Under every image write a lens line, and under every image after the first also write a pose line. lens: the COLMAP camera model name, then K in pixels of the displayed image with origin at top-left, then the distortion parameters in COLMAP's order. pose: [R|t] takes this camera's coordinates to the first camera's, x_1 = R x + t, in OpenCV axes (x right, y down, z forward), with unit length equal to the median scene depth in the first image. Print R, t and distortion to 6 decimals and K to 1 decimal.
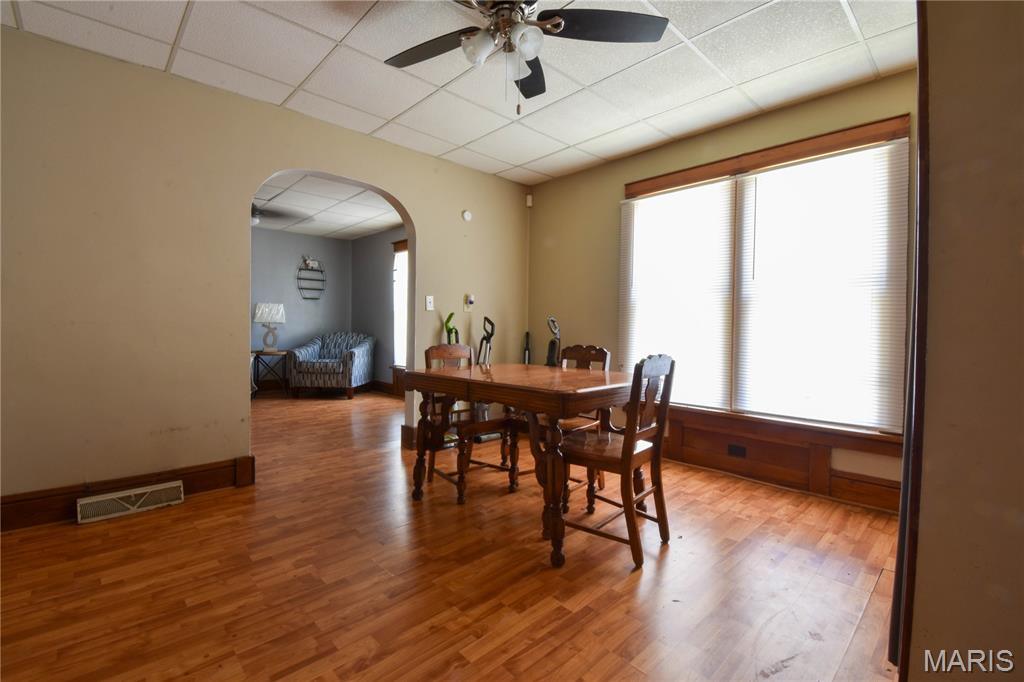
lens RADIAL K [[450.4, 0, 512.3], [0, 450.4, 332.3], [0, 0, 1]] dist [0.019193, -0.024274]
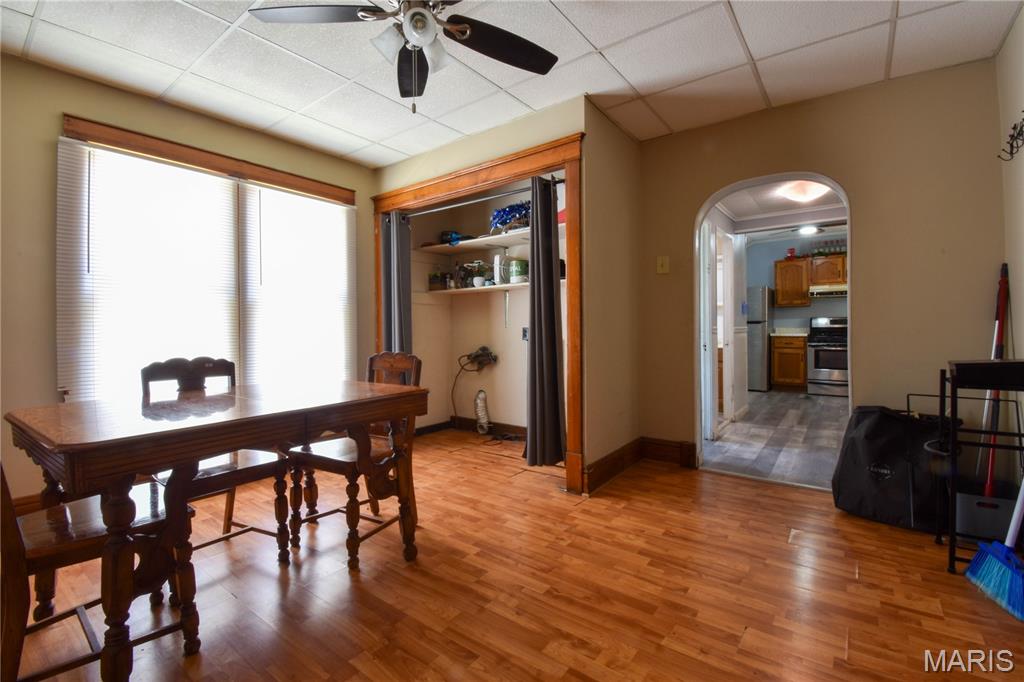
lens RADIAL K [[450.4, 0, 512.3], [0, 450.4, 332.3], [0, 0, 1]] dist [0.019193, -0.024274]
pose [[-0.167069, -0.014773, 0.985835, -0.749609], [0.019691, 0.999638, 0.018317, -0.016924], [-0.985749, 0.022473, -0.166718, 0.727459]]
